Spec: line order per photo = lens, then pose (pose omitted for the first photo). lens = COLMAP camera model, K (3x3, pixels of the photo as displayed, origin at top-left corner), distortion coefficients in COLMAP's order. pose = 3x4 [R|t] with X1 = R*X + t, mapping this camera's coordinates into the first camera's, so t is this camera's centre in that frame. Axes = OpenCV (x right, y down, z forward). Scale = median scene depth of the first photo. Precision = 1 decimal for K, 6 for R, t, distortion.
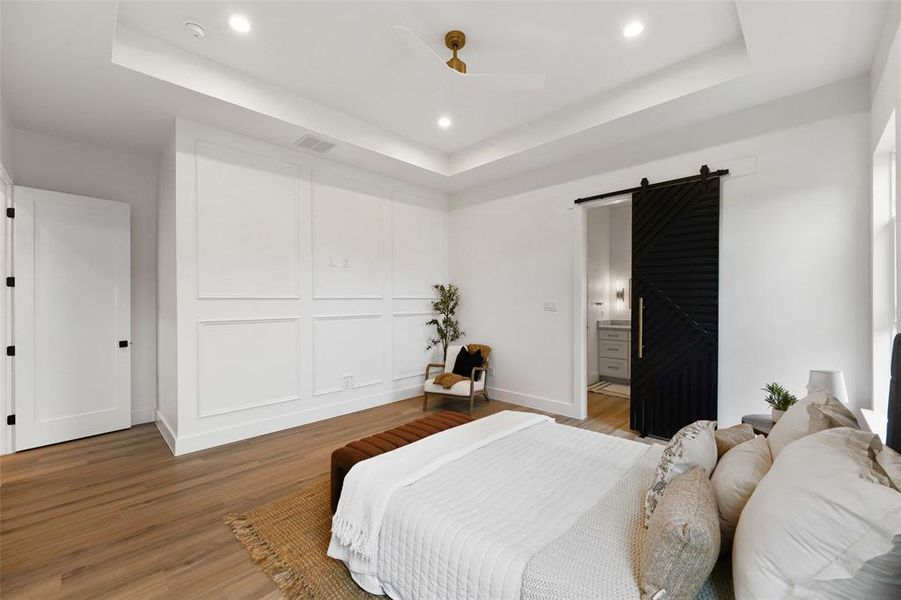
lens RADIAL K [[362.9, 0, 448.3], [0, 362.9, 305.2], [0, 0, 1]] dist [0.001342, -0.001165]
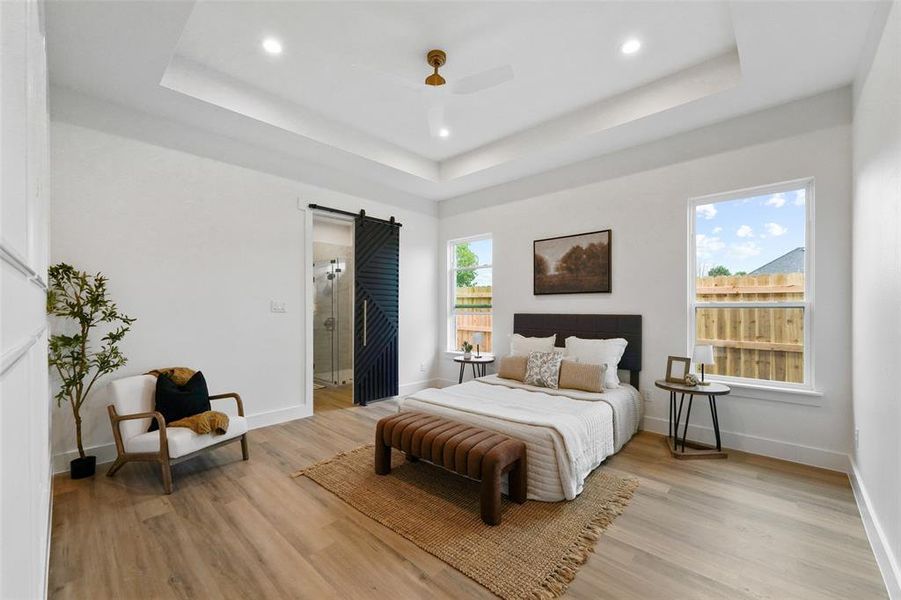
lens RADIAL K [[362.9, 0, 448.0], [0, 362.9, 302.2], [0, 0, 1]] dist [0.001342, -0.001165]
pose [[-0.016224, 0.008574, 0.999832, -0.786461], [0.006046, 0.999946, -0.008477, 0.001108], [-0.999850, 0.005907, -0.016275, 0.711930]]
